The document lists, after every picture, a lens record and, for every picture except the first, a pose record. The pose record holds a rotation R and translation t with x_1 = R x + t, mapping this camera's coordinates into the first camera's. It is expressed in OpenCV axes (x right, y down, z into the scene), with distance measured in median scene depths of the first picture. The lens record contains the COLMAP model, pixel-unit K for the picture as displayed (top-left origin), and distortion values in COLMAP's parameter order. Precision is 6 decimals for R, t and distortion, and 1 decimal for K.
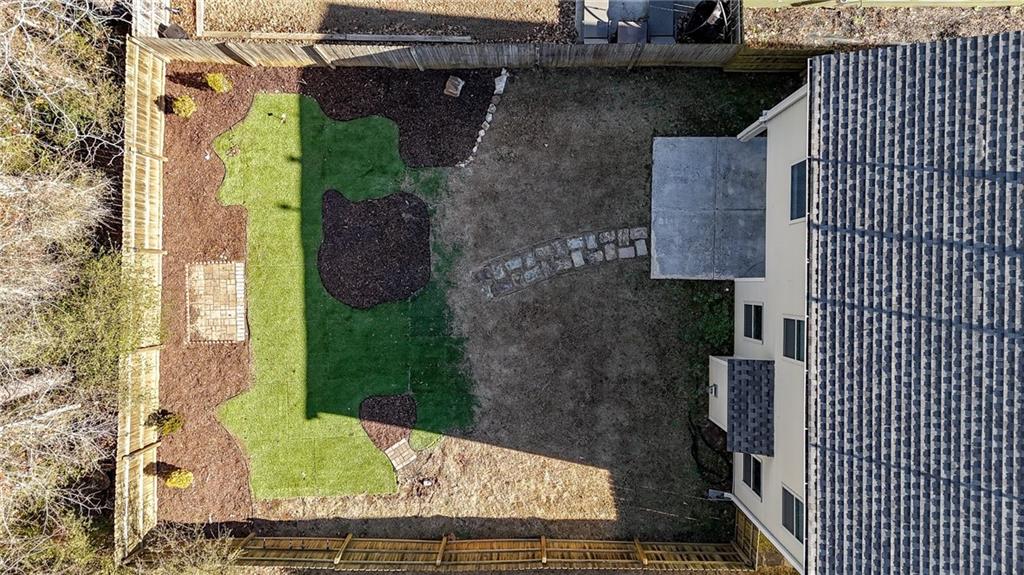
lens RADIAL K [[742.5, 0, 512.0], [0, 742.5, 287.5], [0, 0, 1]] dist [0.080640, -0.075515]
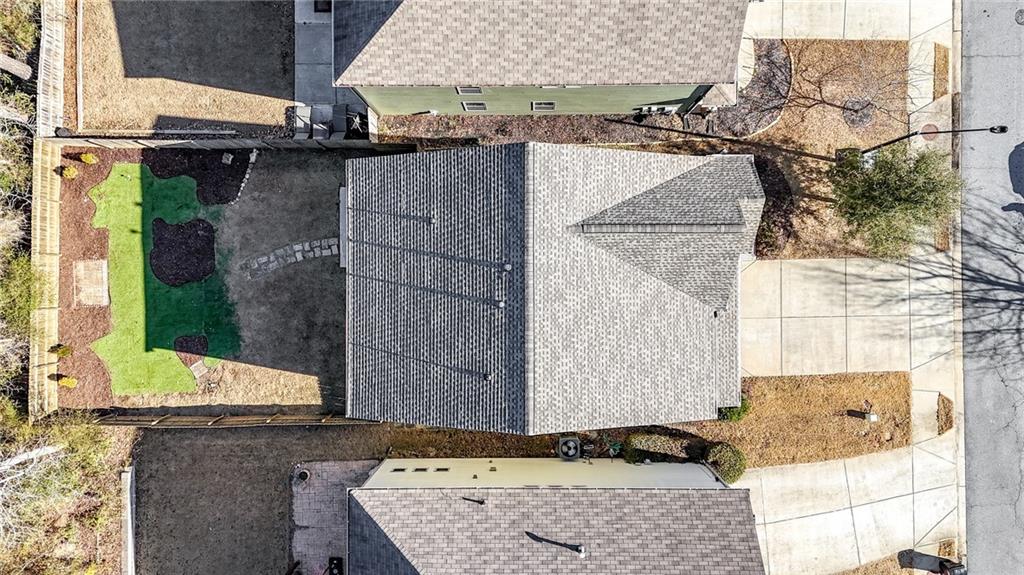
lens RADIAL K [[742.5, 0, 512.0], [0, 742.5, 287.5], [0, 0, 1]] dist [0.080640, -0.075515]
pose [[0.999934, -0.010272, -0.005105, 0.598433], [0.010249, 0.999937, -0.004473, 0.047775], [0.005150, 0.004421, 0.999977, -0.758111]]
